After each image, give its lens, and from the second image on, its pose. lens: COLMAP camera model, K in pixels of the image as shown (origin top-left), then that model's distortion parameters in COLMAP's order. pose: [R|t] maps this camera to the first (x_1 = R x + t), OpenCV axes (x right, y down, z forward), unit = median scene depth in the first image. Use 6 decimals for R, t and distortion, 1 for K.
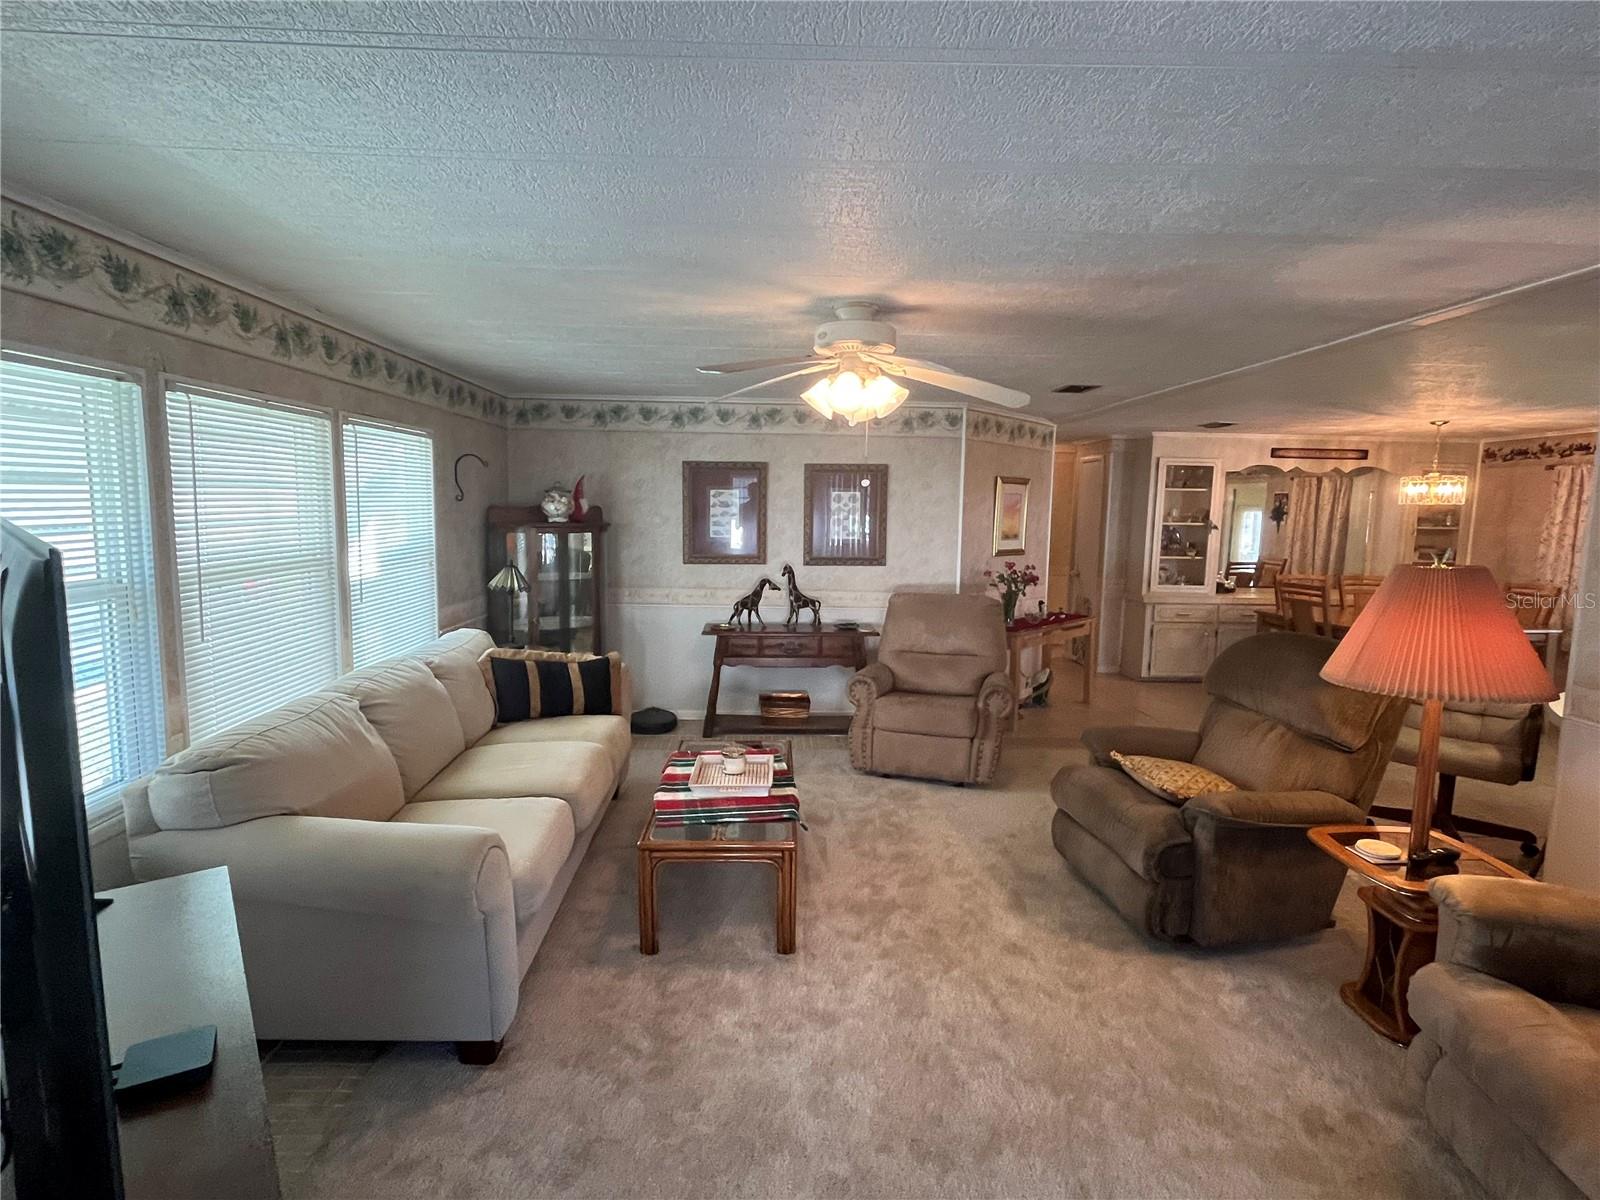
lens RADIAL K [[801.1, 0, 789.9], [0, 801.1, 596.5], [0, 0, 1]] dist [-0.001529, -0.001476]
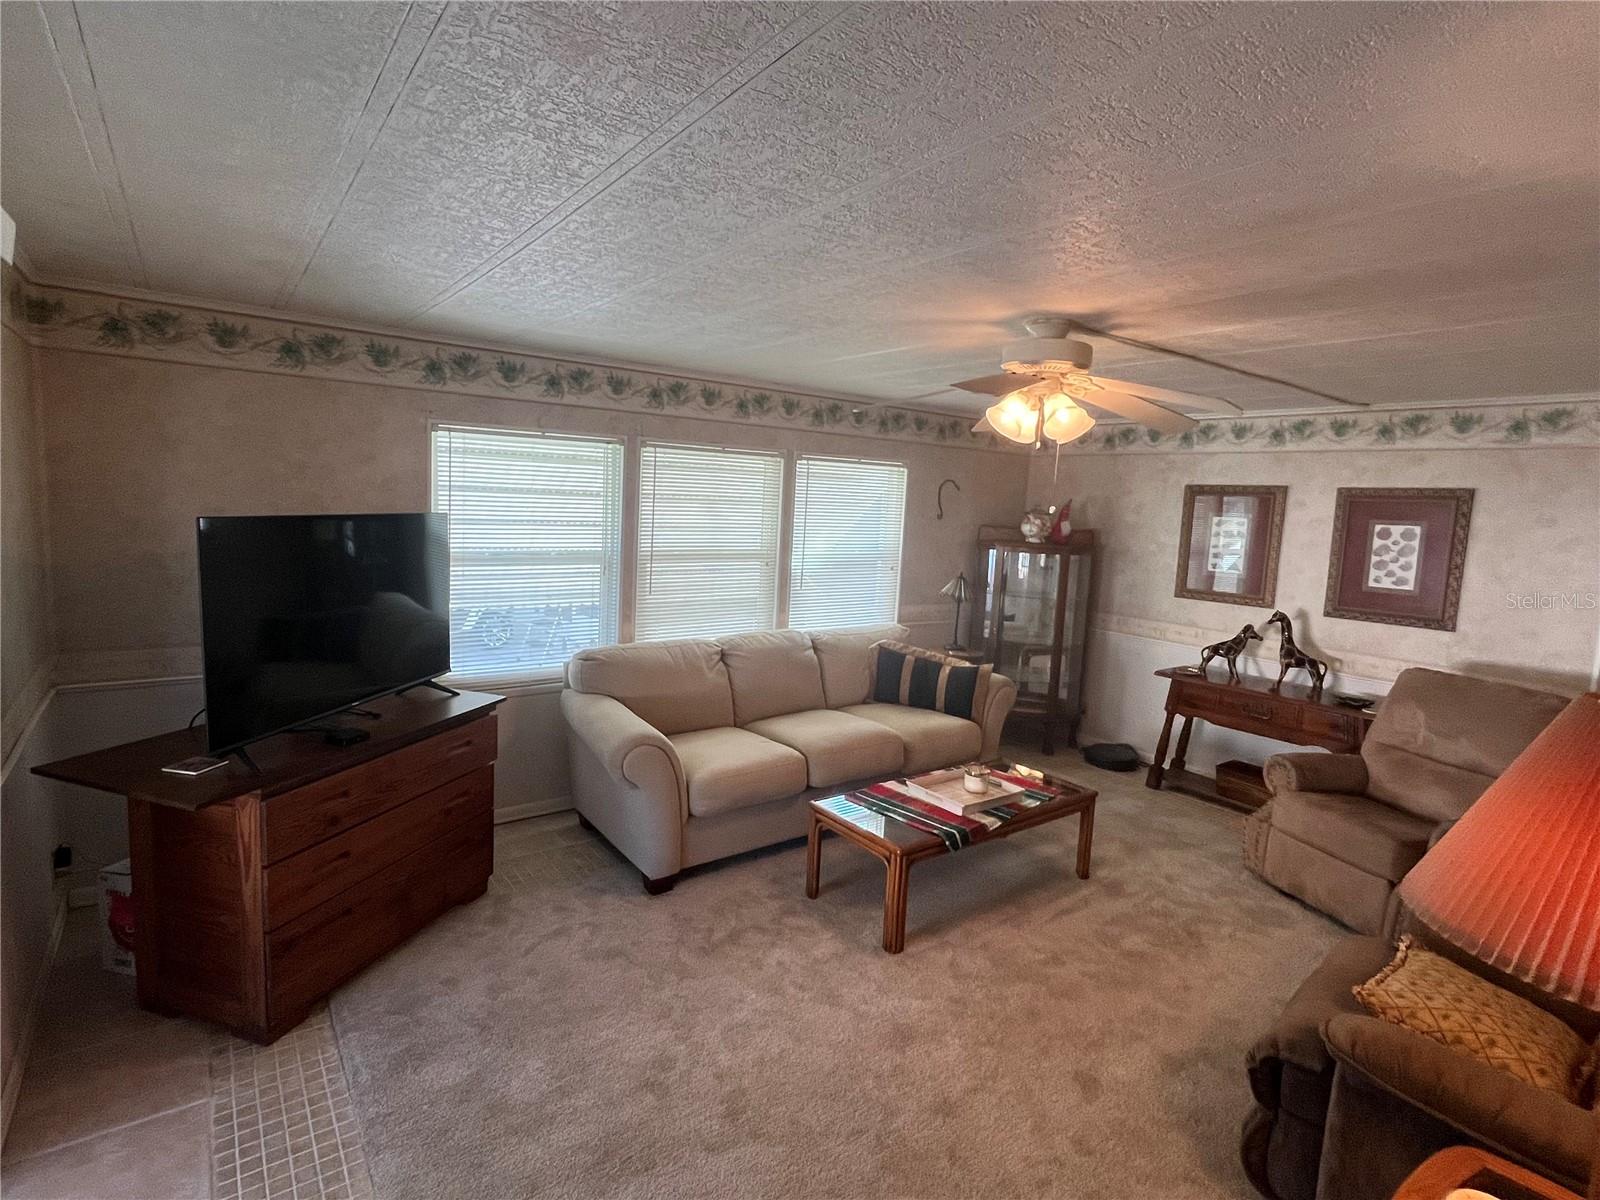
lens RADIAL K [[801.1, 0, 796.7], [0, 801.1, 596.1], [0, 0, 1]] dist [-0.001529, -0.001476]
pose [[0.572265, 0.109051, -0.812786, 0.365438], [-0.131503, 0.990496, 0.040306, -0.022057], [0.809457, 0.083818, 0.581167, 0.123999]]
